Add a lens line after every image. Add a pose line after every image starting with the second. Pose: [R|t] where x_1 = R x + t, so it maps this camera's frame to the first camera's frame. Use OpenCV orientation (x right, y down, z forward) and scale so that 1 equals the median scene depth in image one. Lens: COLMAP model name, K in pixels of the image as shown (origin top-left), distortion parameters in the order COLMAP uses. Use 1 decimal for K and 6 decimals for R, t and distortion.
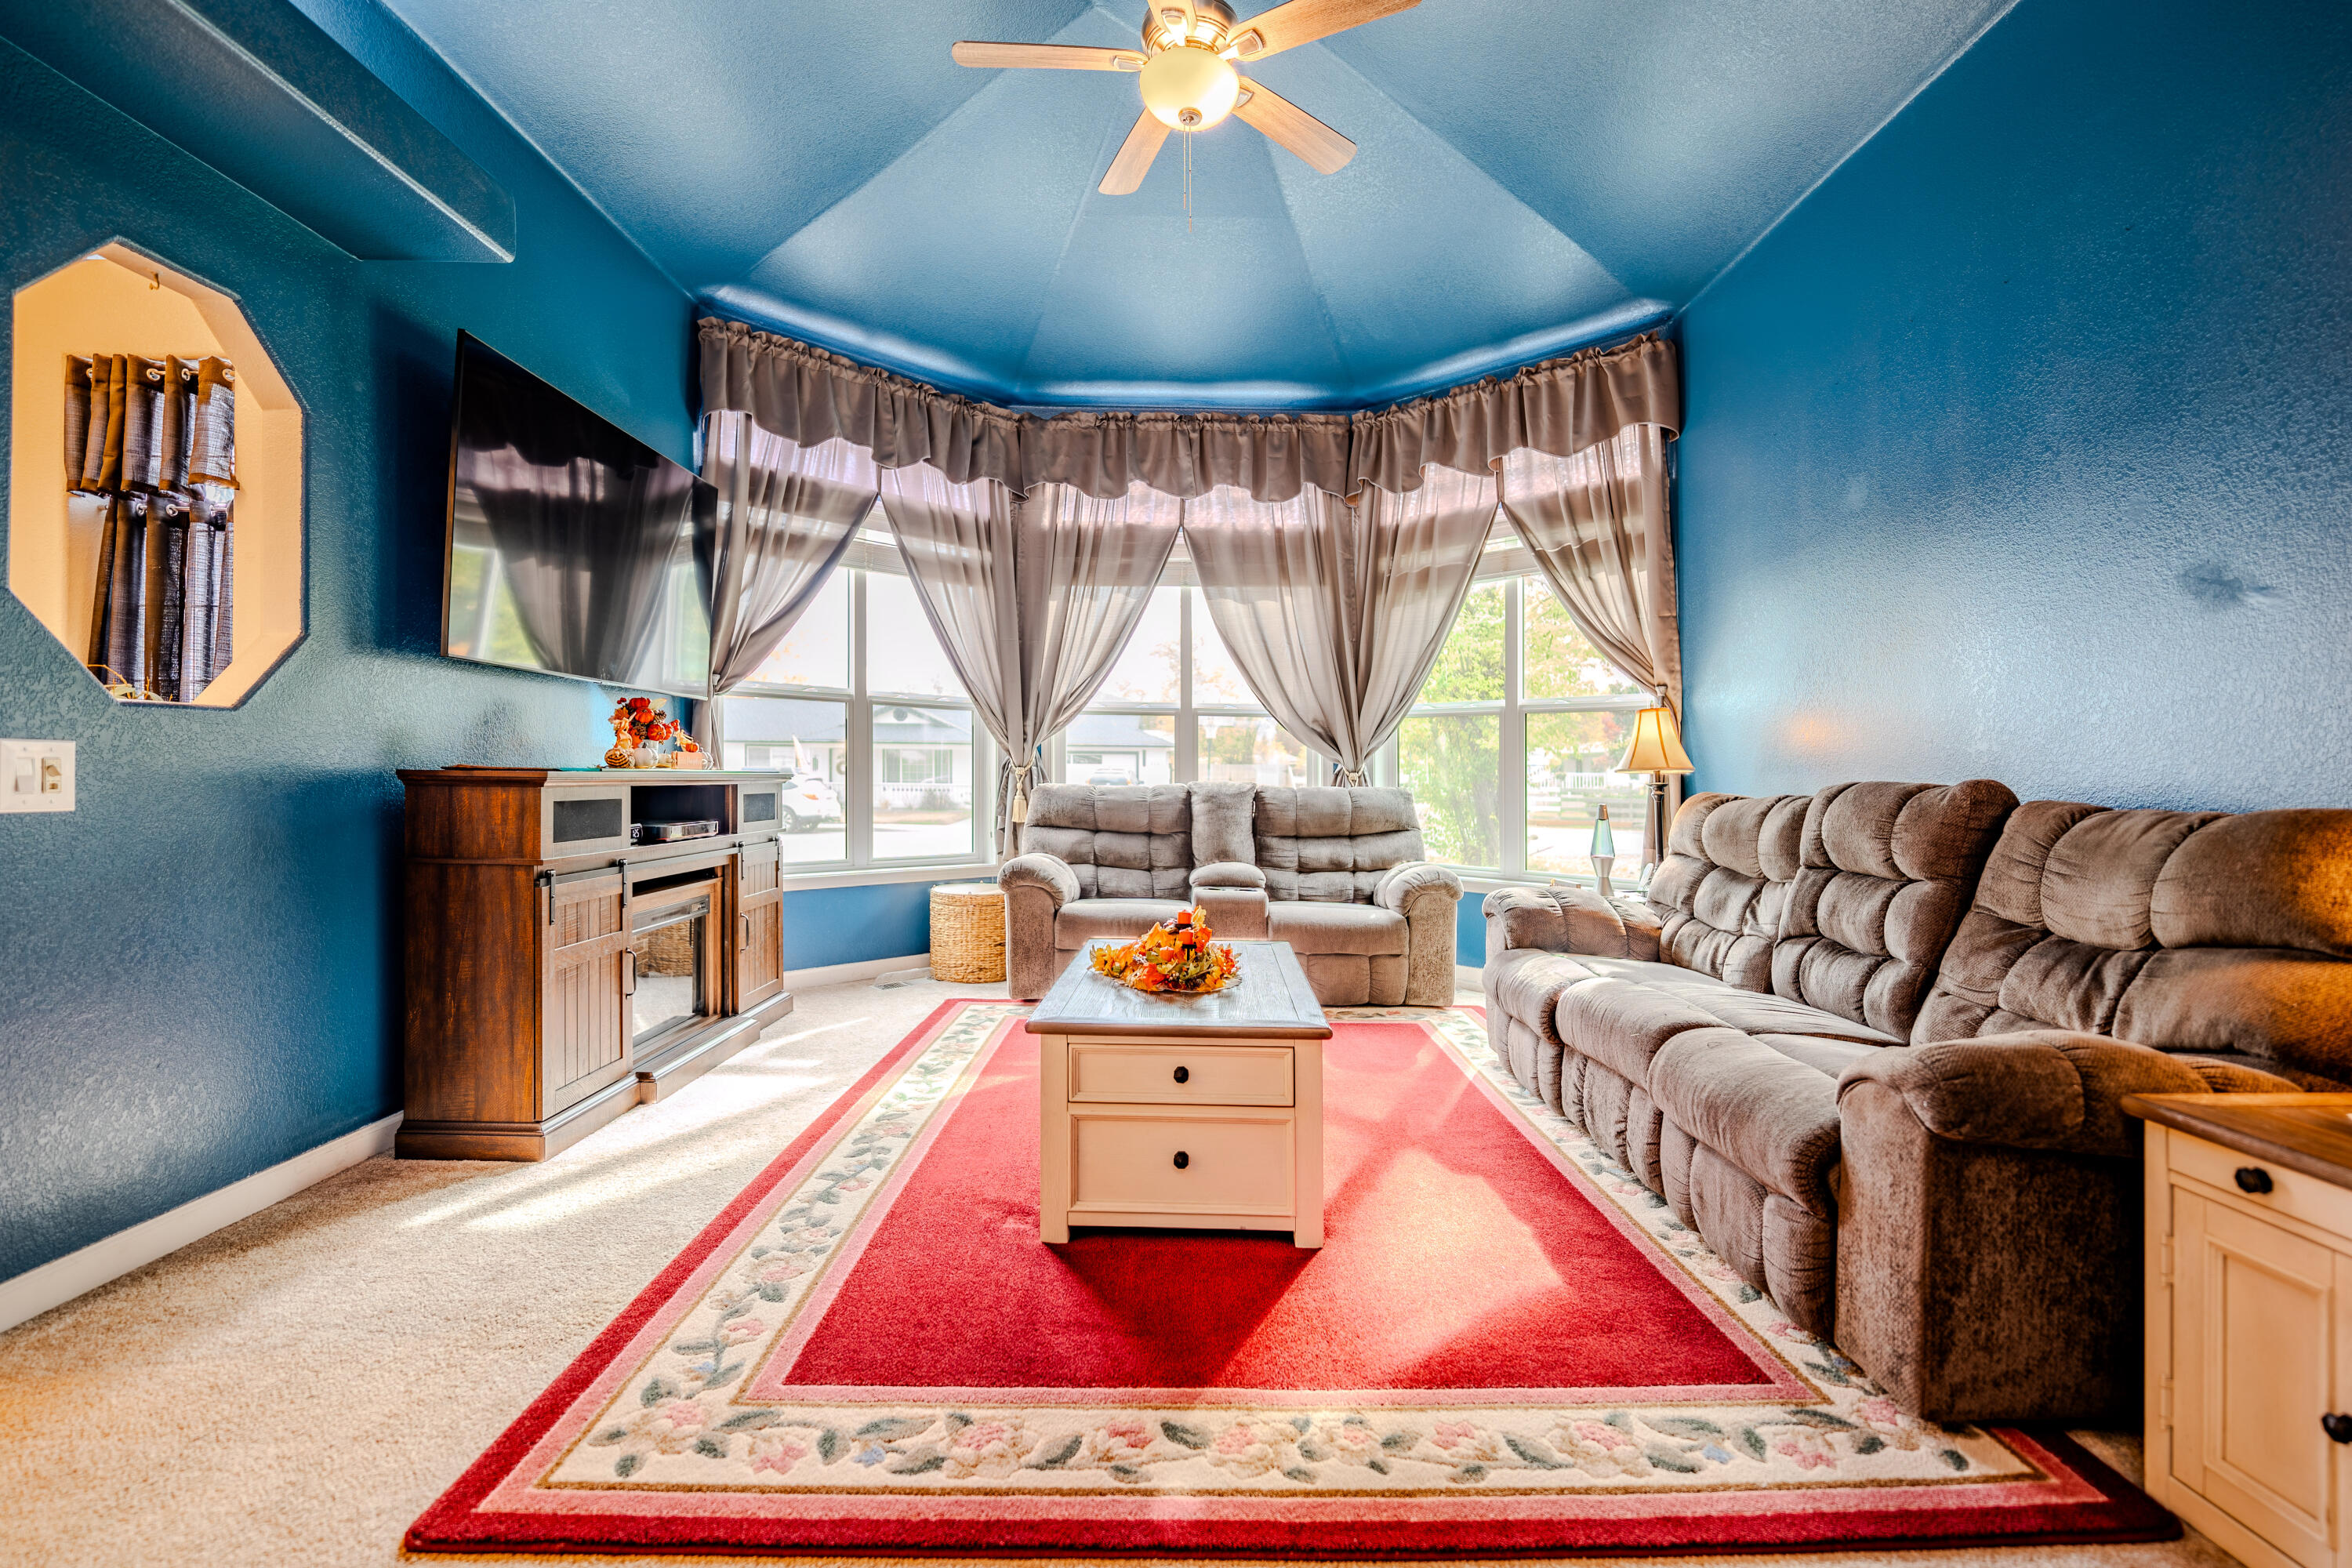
lens RADIAL K [[933.4, 0, 1176.0], [0, 933.4, 784.0], [0, 0, 1]] dist [0.008374, -0.009311]
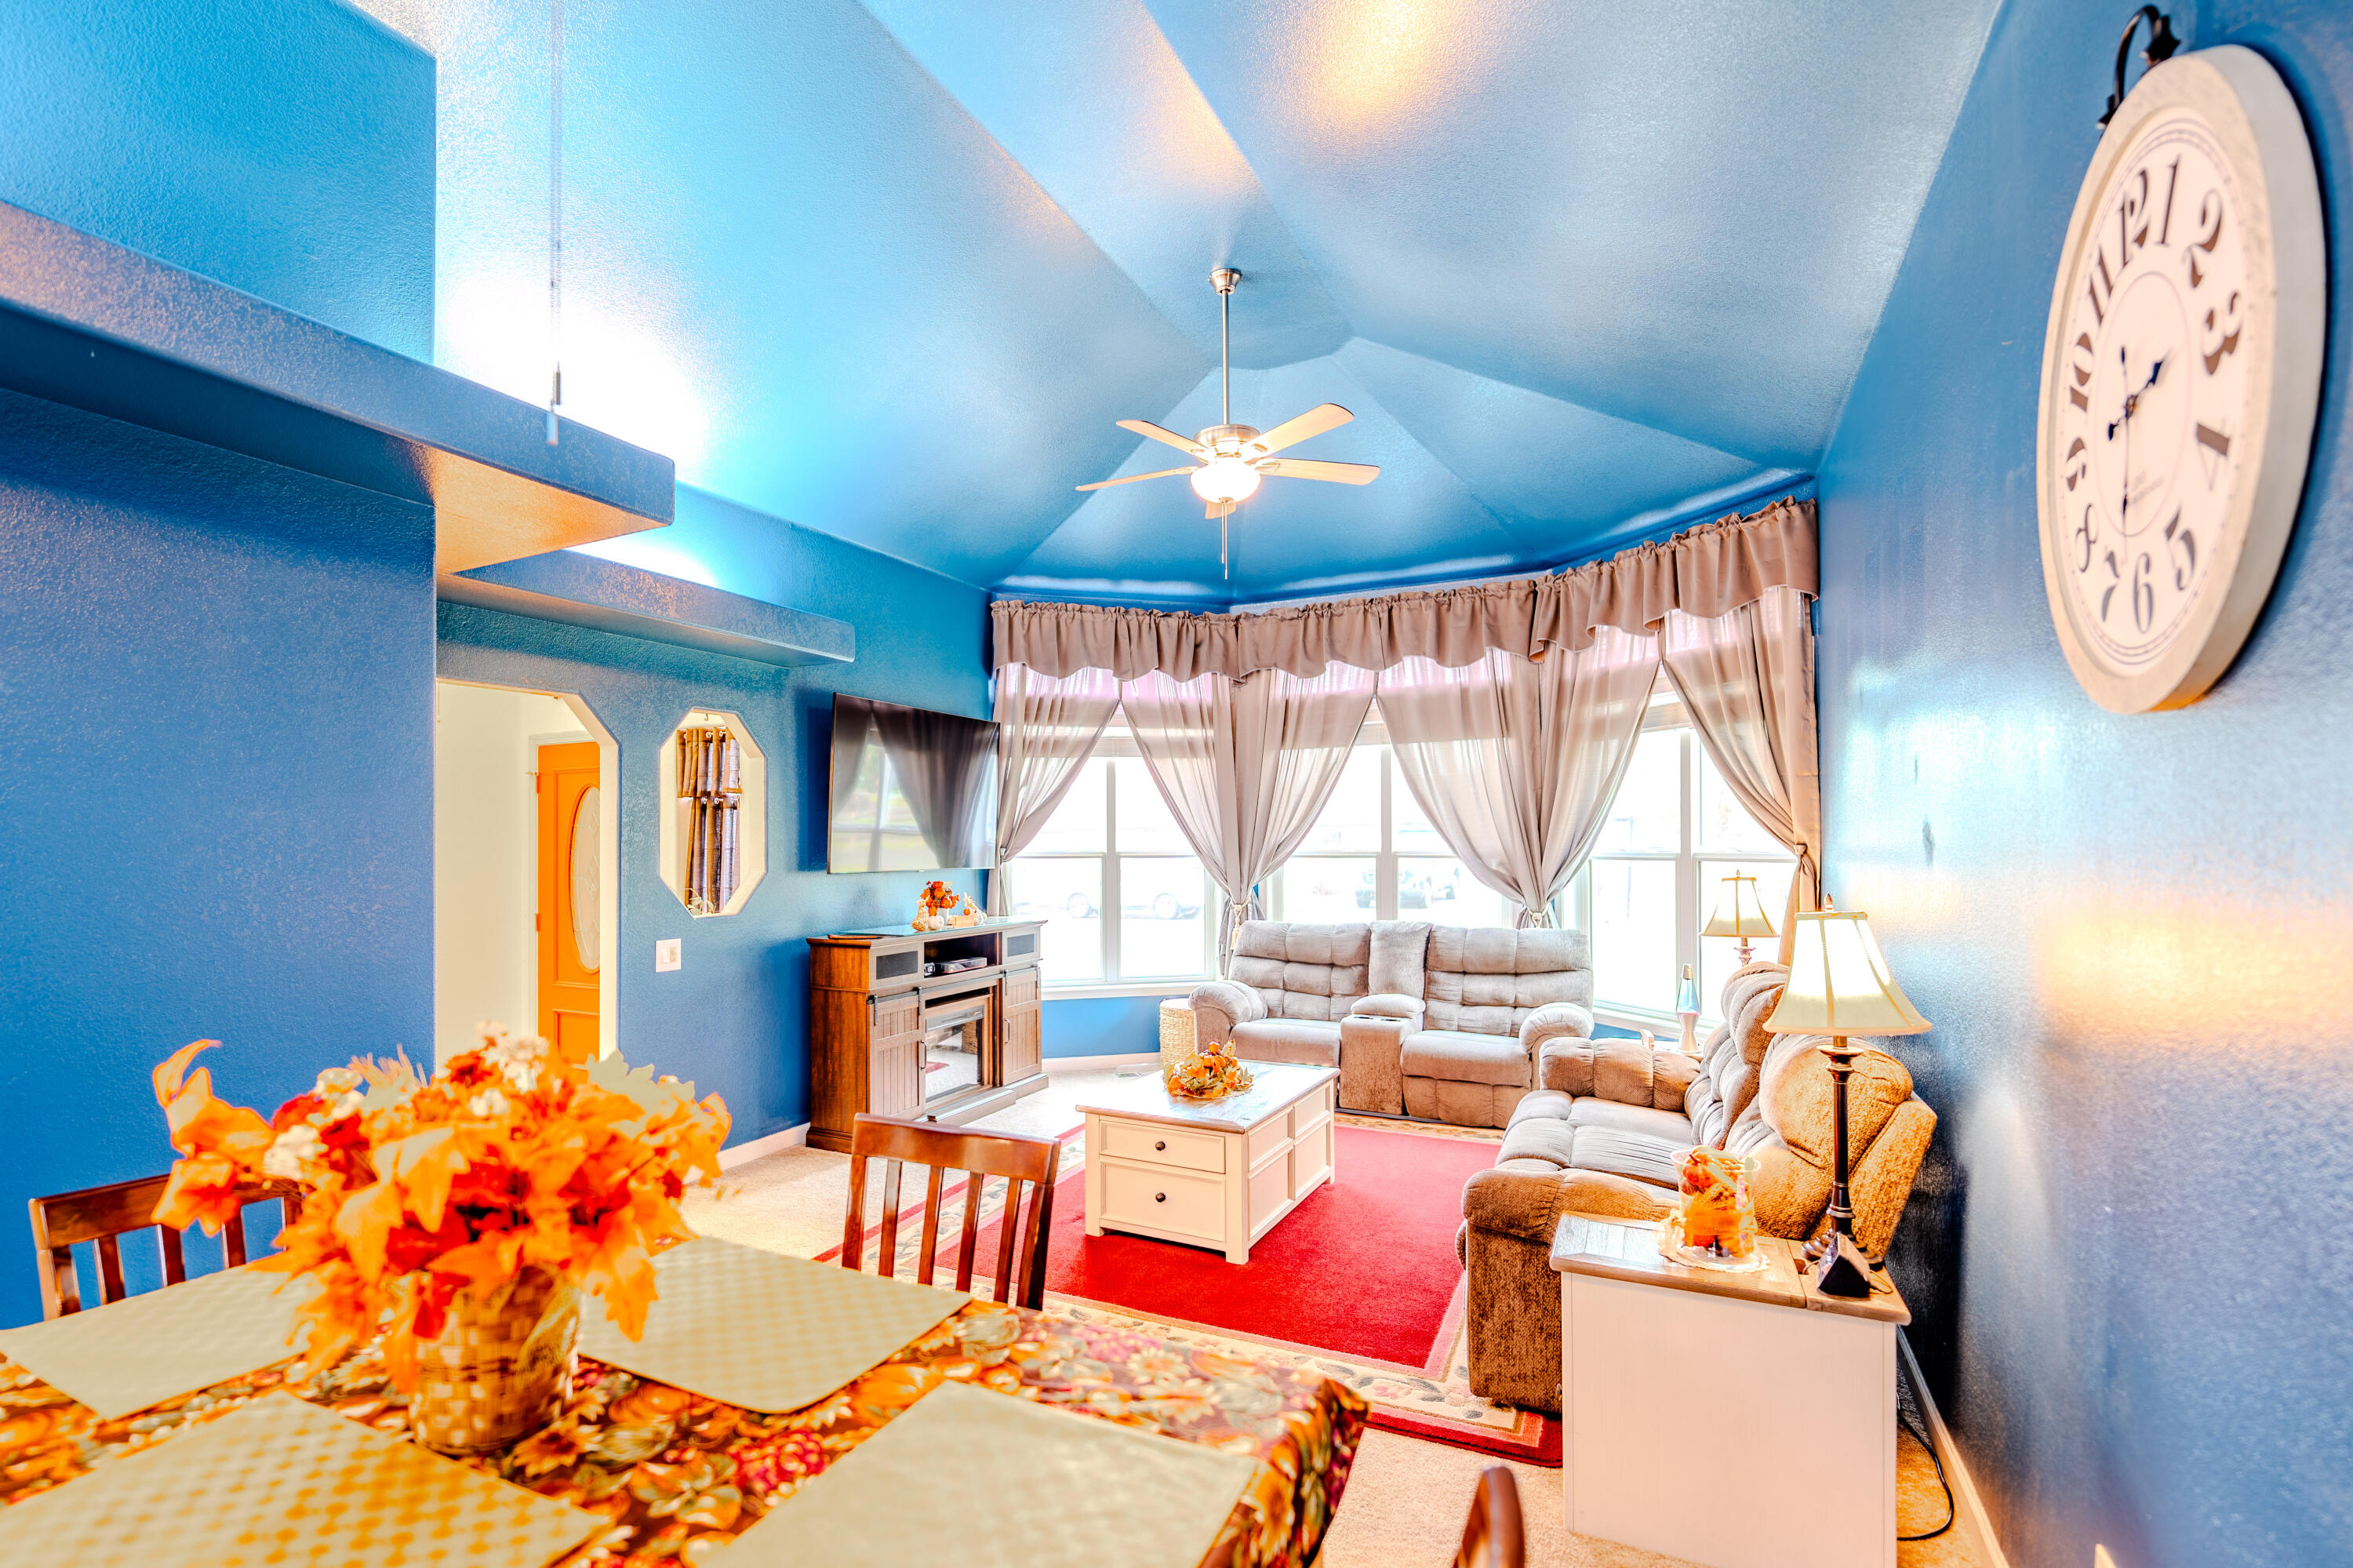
lens RADIAL K [[1060.0, 0, 1171.2], [0, 1060.0, 851.3], [0, 0, 1]] dist [-0.000459, -0.000050]
pose [[0.905693, -0.003319, -0.423920, 0.382106], [0.003701, 0.999993, 0.000077, -0.098246], [0.423917, -0.001639, 0.905699, -0.321592]]
